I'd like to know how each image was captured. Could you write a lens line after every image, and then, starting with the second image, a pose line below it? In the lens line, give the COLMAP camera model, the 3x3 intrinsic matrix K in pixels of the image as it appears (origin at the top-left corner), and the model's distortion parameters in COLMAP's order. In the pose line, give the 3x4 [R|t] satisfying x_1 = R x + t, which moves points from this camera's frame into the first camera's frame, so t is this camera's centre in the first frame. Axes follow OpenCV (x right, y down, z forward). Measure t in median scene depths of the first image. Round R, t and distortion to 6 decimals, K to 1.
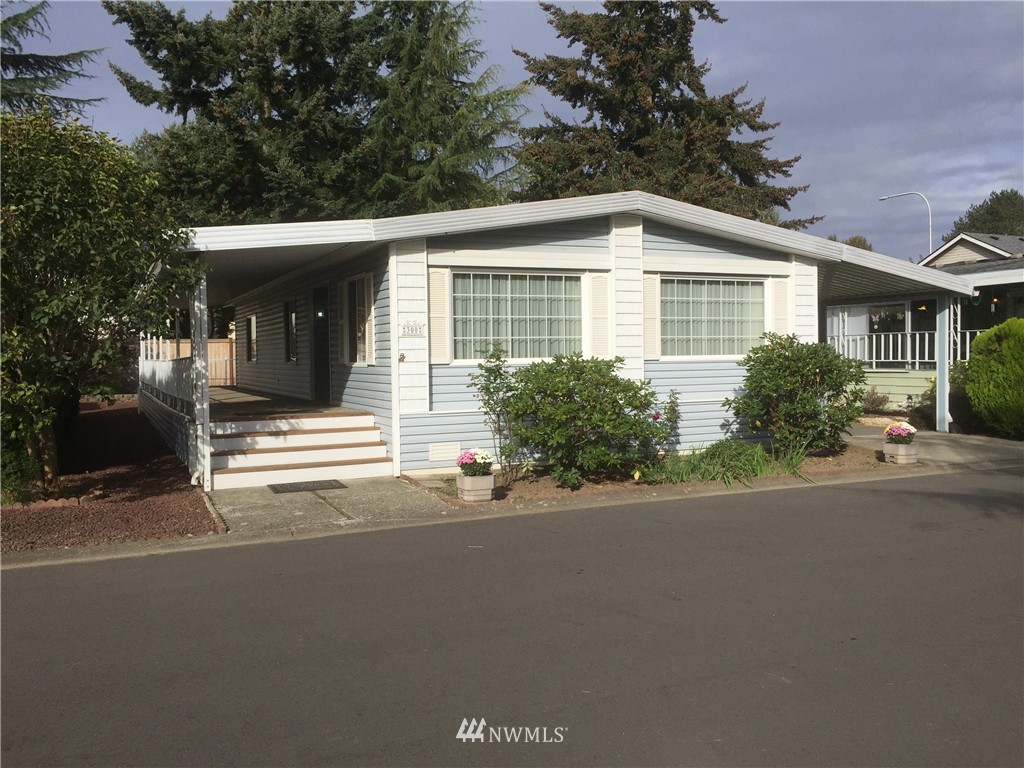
lens RADIAL K [[883.8, 0, 528.1], [0, 883.8, 379.6], [0, 0, 1]] dist [0.076560, -0.100841]
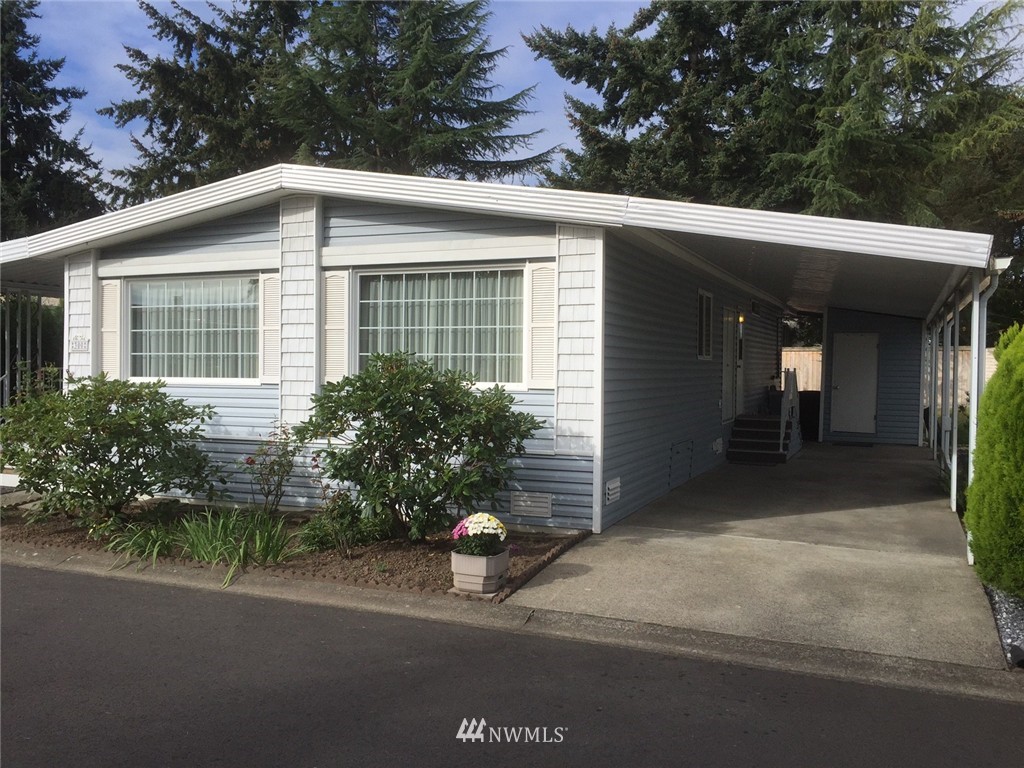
lens RADIAL K [[883.8, 0, 528.1], [0, 883.8, 379.6], [0, 0, 1]] dist [0.076560, -0.100841]
pose [[0.653737, 0.032903, -0.756006, 0.812122], [-0.035294, 0.999293, 0.012973, -0.042400], [0.755898, 0.018201, 0.654436, 0.630766]]
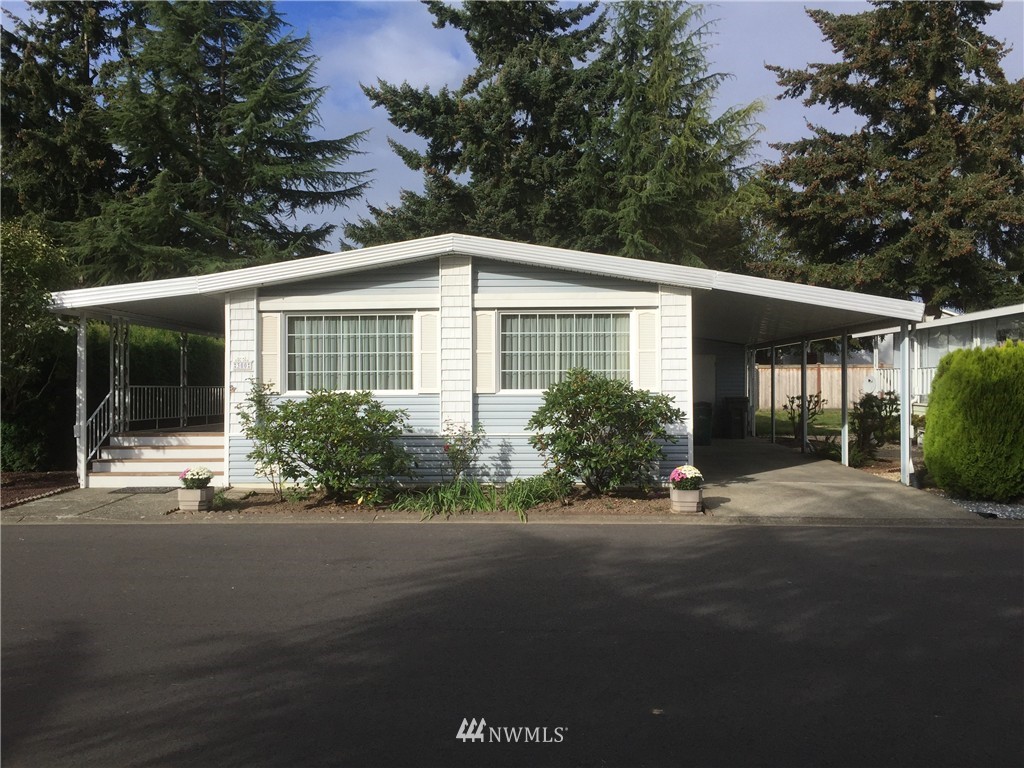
lens RADIAL K [[883.8, 0, 528.1], [0, 883.8, 379.6], [0, 0, 1]] dist [0.076560, -0.100841]
pose [[0.875273, 0.009114, -0.483544, 0.682174], [-0.021233, 0.999583, -0.019593, -0.019093], [0.483163, 0.027416, 0.875101, 0.118901]]
